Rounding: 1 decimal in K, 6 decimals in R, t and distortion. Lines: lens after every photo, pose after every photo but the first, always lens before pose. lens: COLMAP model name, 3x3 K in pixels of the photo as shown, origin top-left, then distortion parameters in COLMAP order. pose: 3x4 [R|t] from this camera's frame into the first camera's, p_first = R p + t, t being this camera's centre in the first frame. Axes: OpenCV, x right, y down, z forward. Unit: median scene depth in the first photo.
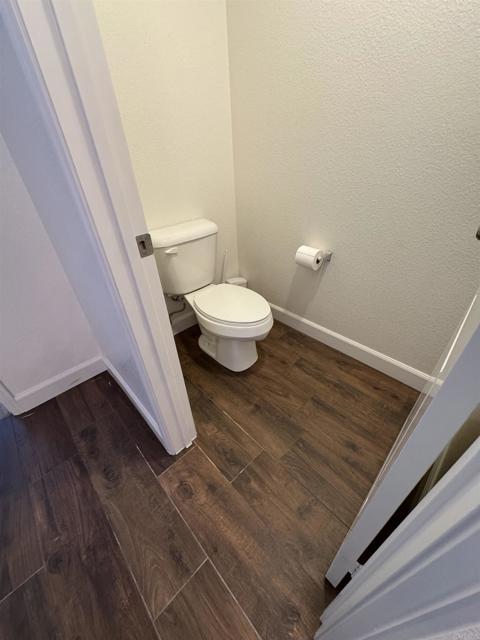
lens RADIAL K [[255.0, 0, 240.1], [0, 255.0, 315.7], [0, 0, 1]] dist [-0.005170, 0.000780]
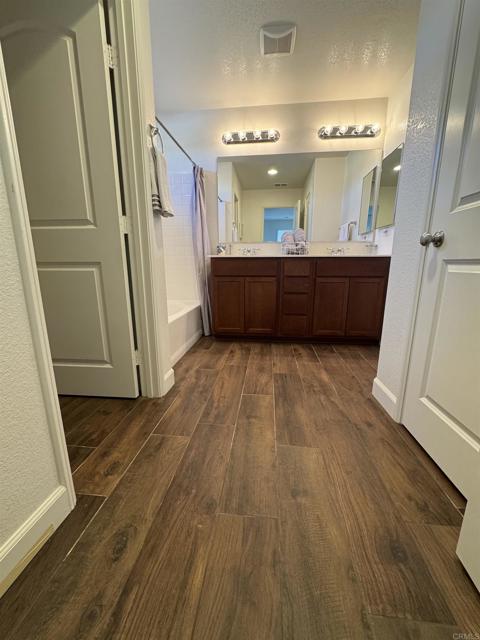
lens RADIAL K [[255.0, 0, 240.2], [0, 255.0, 319.2], [0, 0, 1]] dist [-0.005170, 0.000780]
pose [[-0.640818, -0.118094, 0.758555, -1.238412], [0.453781, 0.738731, 0.498357, -0.034815], [-0.619221, 0.663574, -0.419803, 0.707611]]
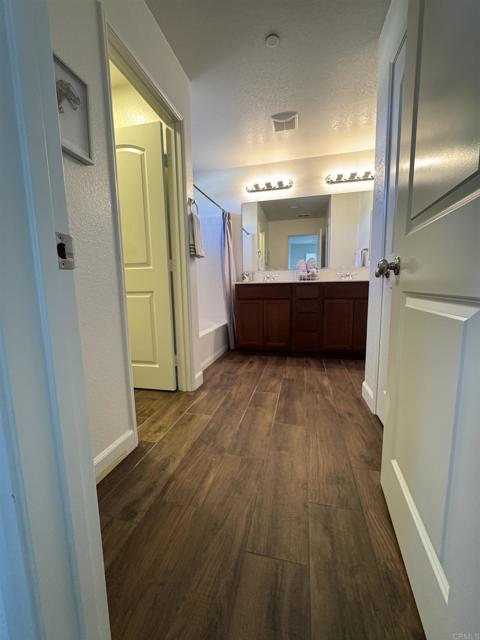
lens RADIAL K [[255.0, 0, 239.9], [0, 255.0, 320.0], [0, 0, 1]] dist [-0.005170, 0.000780]
pose [[-0.536795, -0.057061, 0.841781, -1.705552], [0.506502, 0.776130, 0.375603, -0.148798], [-0.674764, 0.627986, -0.387722, 0.848535]]
